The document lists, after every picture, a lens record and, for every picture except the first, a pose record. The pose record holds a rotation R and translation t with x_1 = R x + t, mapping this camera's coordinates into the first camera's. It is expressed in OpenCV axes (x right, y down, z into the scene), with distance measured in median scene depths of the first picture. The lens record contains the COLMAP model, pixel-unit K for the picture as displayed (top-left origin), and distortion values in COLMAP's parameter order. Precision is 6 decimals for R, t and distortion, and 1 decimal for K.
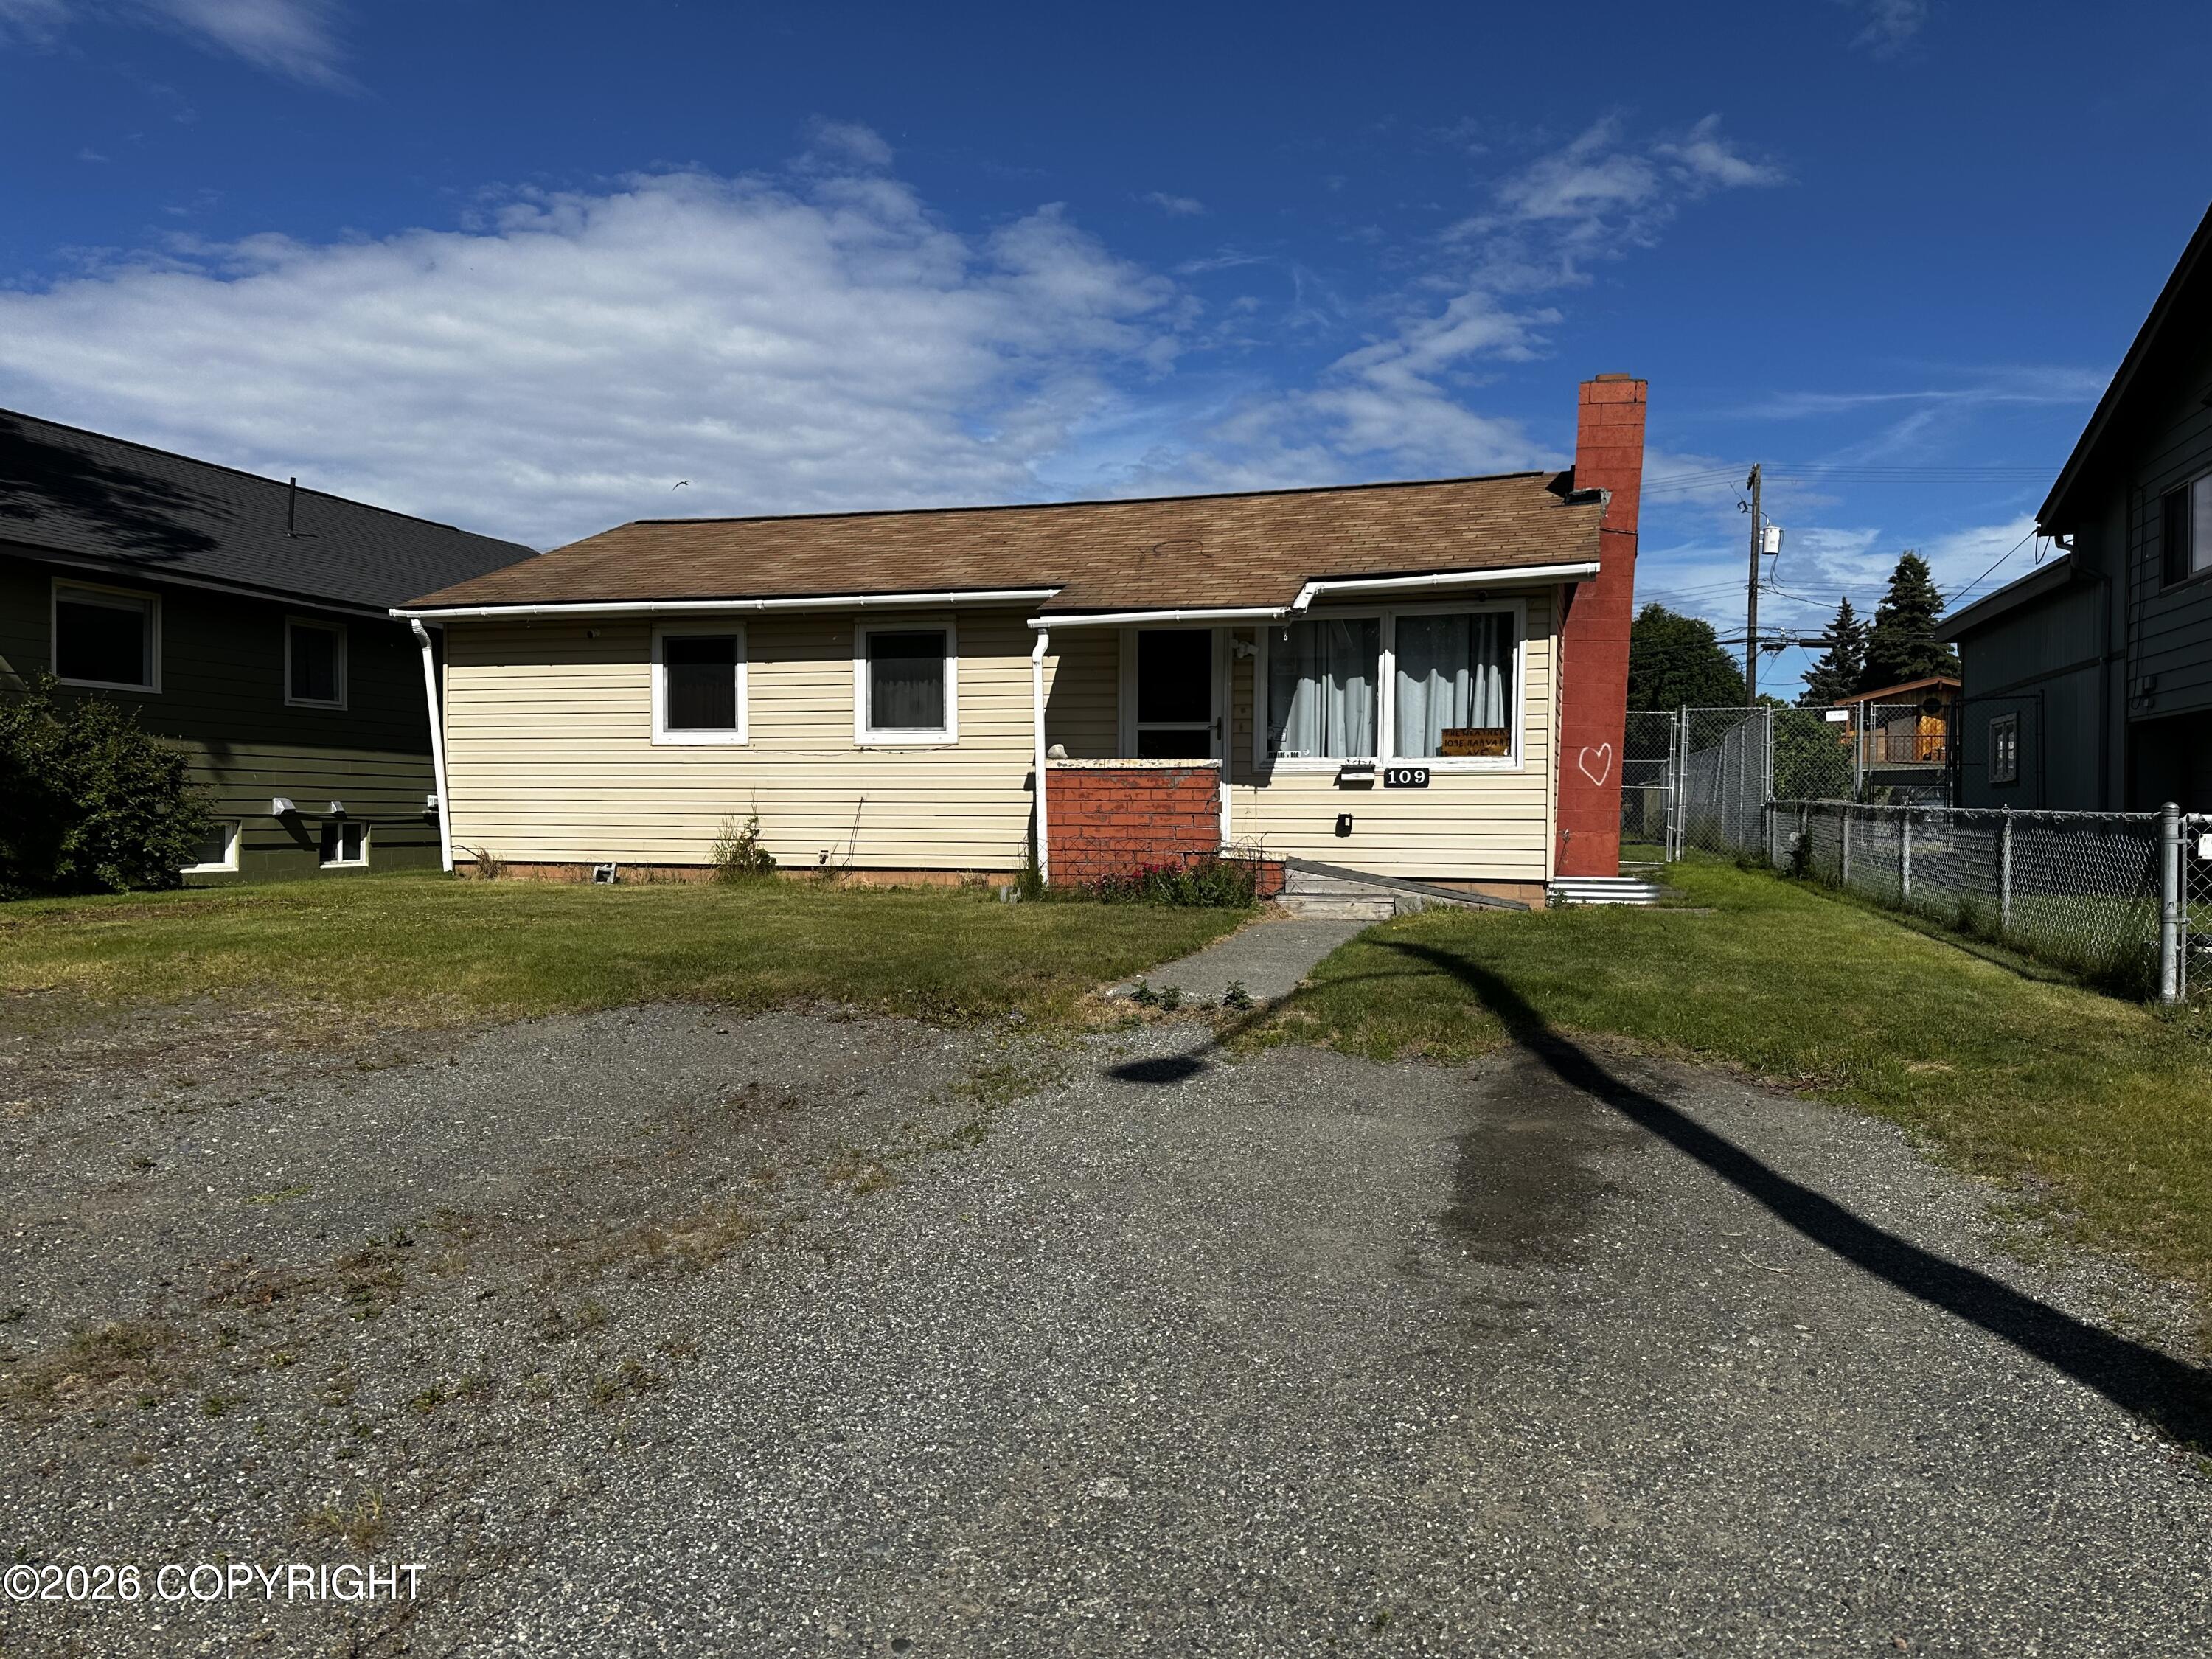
lens RADIAL K [[1518.9, 0, 1106.0], [0, 1518.9, 829.5], [0, 0, 1]] dist [0.120295, -0.001458]
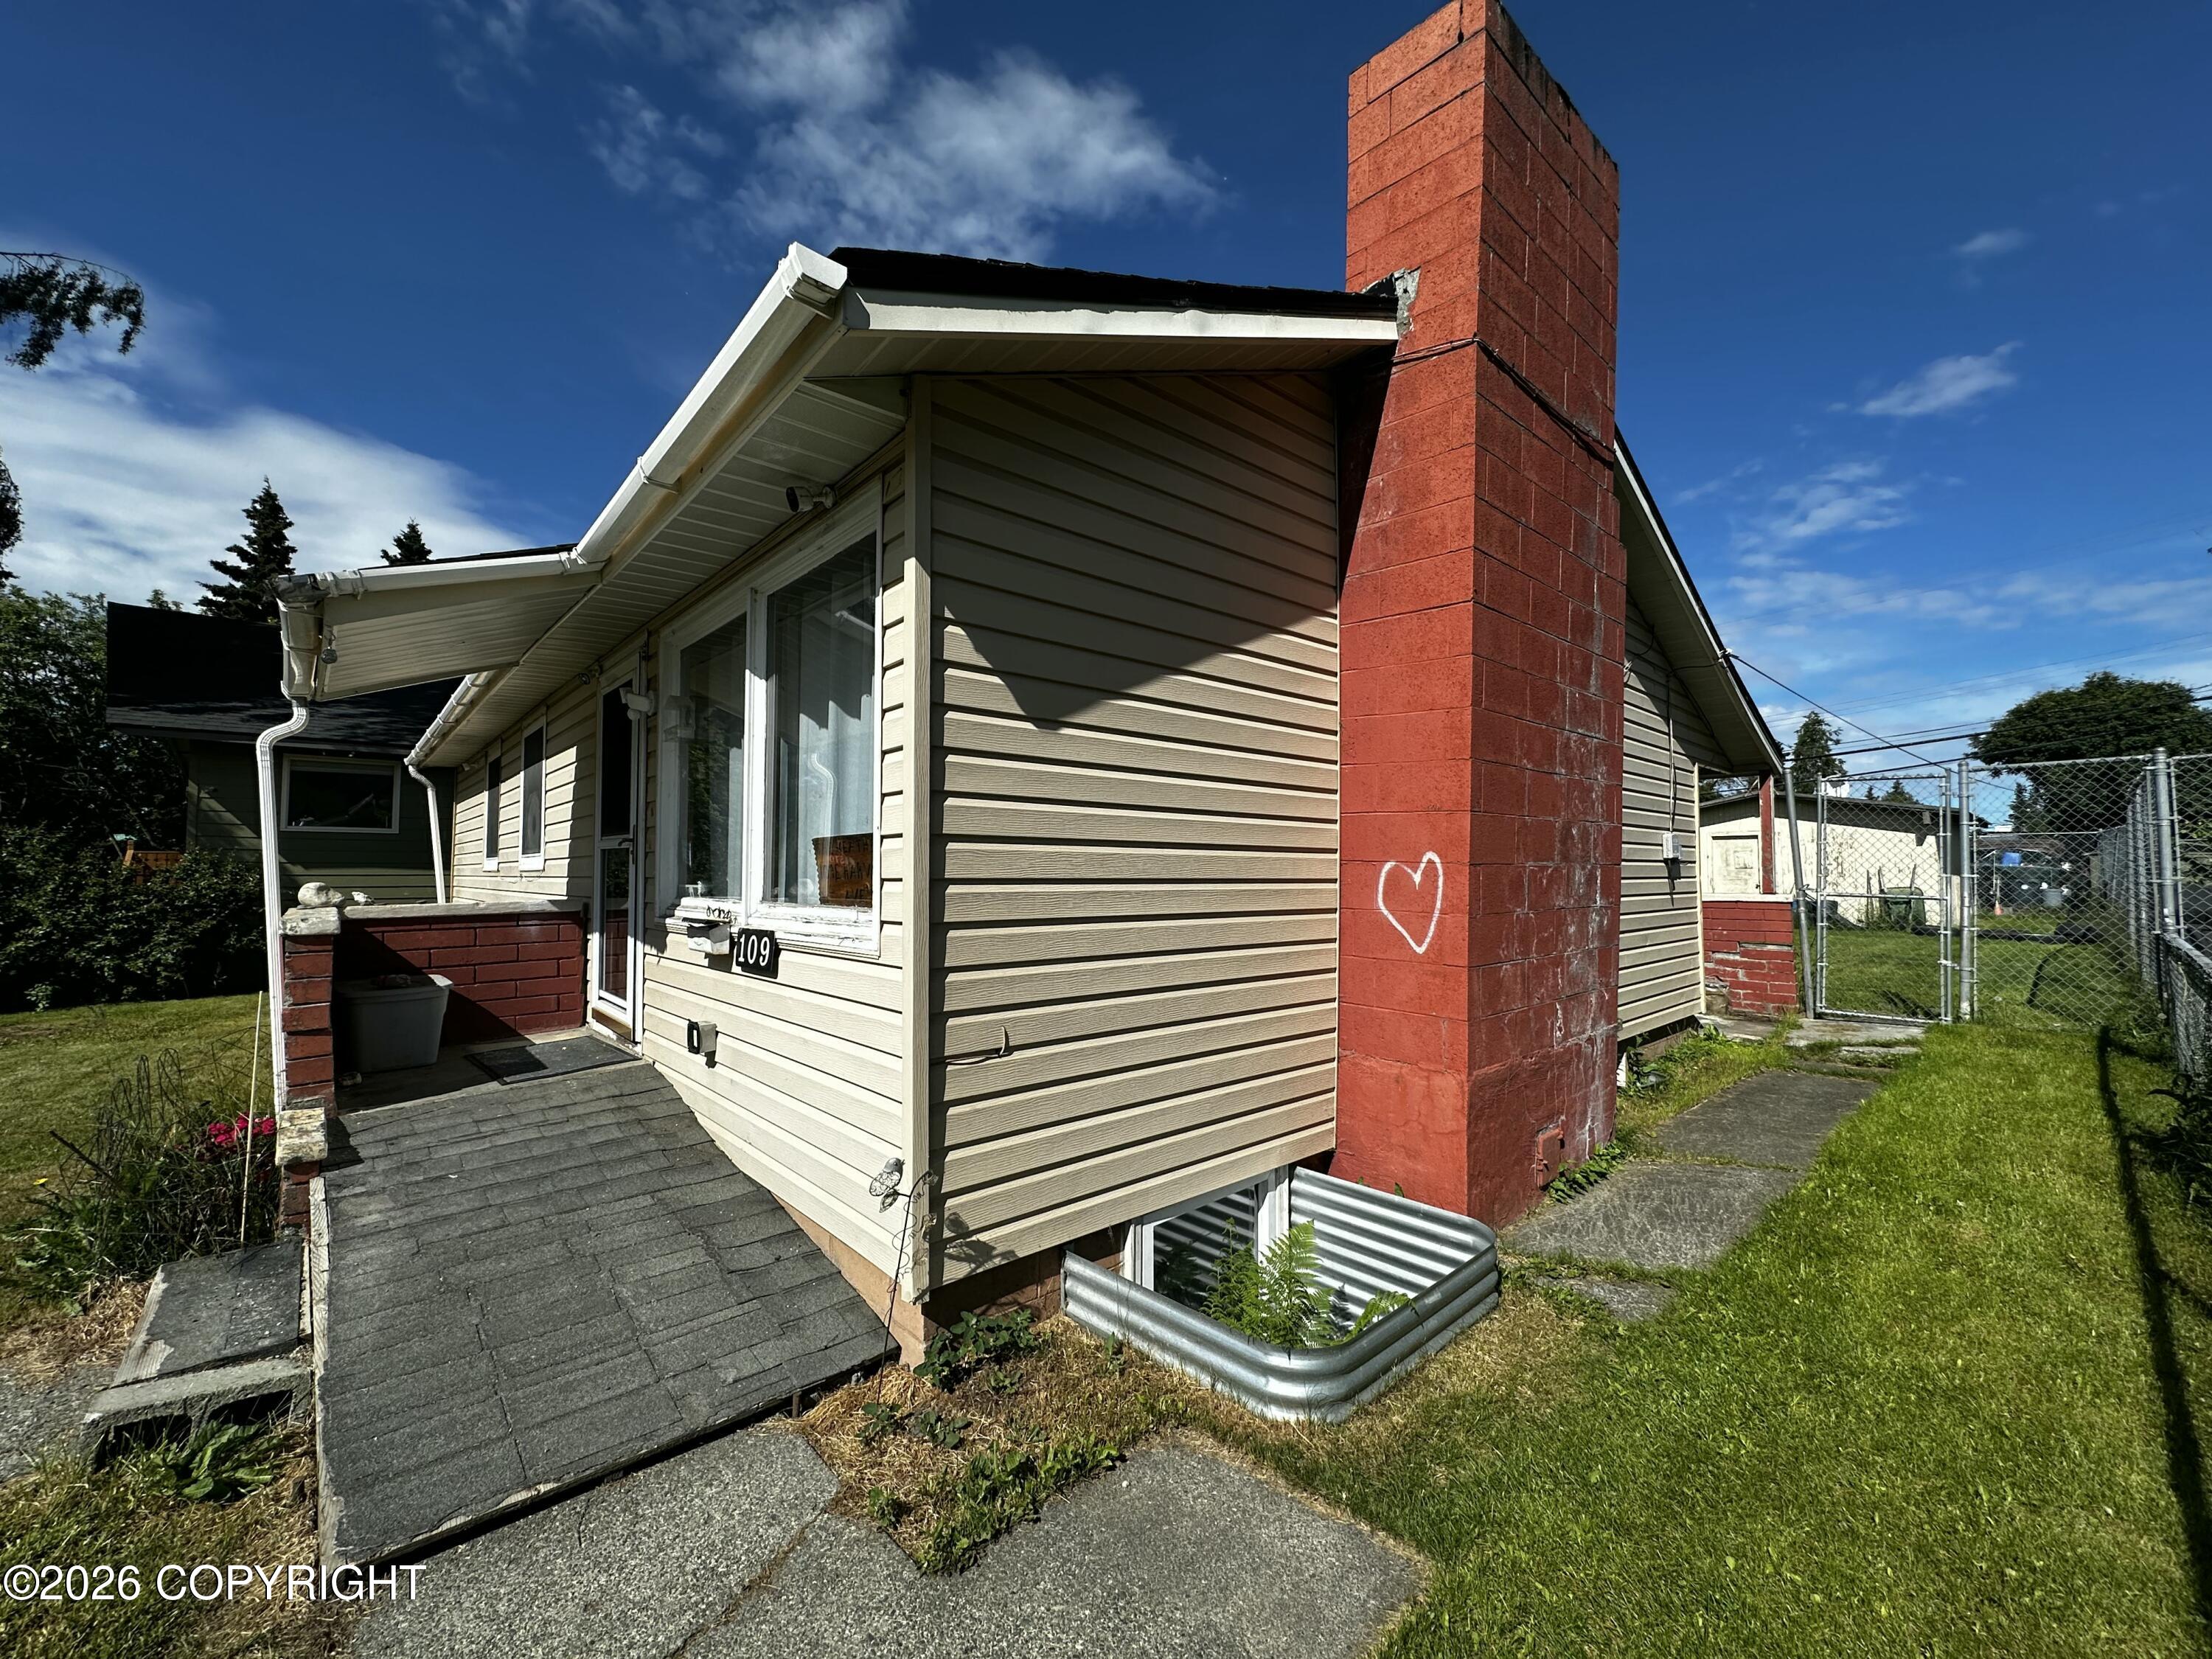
lens RADIAL K [[883.0, 0, 1106.0], [0, 883.0, 829.5], [0, 0, 1]] dist [-0.000823, 0.000089]
pose [[0.859362, -0.032588, -0.510328, 0.399910], [0.000492, 0.998020, -0.062903, -0.050887], [0.511367, 0.053806, 0.857676, 0.808938]]
